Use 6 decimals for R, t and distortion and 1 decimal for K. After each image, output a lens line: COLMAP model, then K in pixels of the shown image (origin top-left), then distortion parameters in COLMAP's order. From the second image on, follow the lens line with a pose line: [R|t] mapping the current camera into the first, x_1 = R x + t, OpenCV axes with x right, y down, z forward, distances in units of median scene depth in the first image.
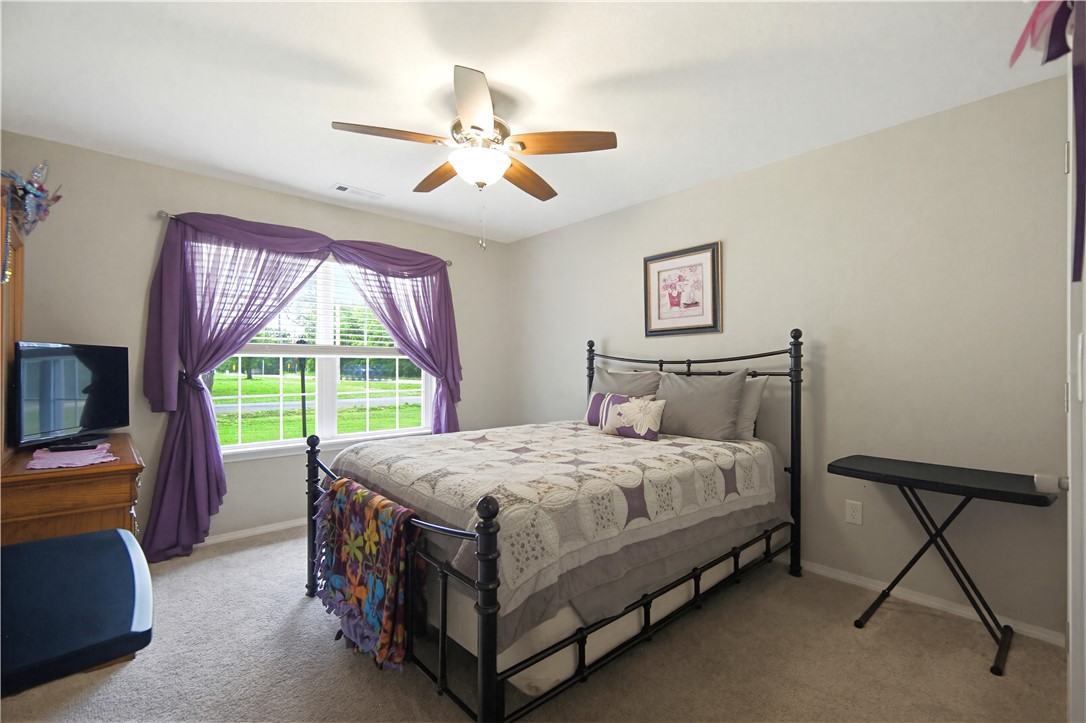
lens RADIAL K [[470.1, 0, 543.0], [0, 470.1, 361.5], [0, 0, 1]] dist [0.013496, -0.000432]
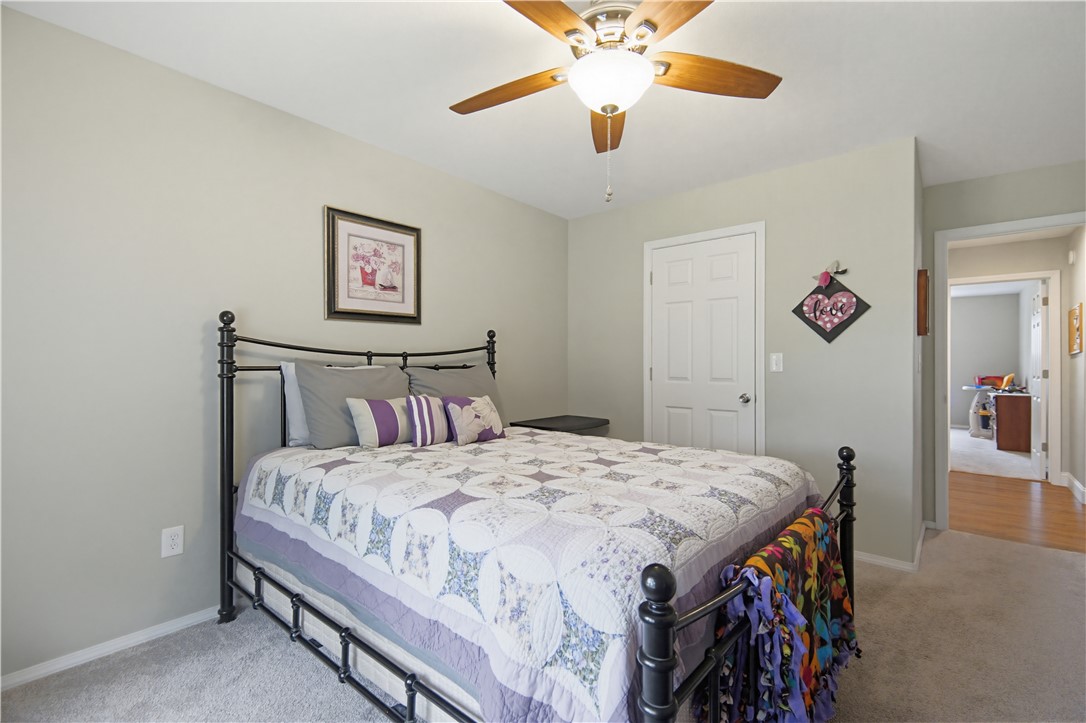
lens RADIAL K [[470.1, 0, 543.0], [0, 470.1, 361.5], [0, 0, 1]] dist [0.013496, -0.000432]
pose [[-0.149457, -0.012237, 0.988693, -0.578204], [-0.022798, 0.999700, 0.008927, 0.000169], [-0.988505, -0.021206, -0.149691, 0.836128]]
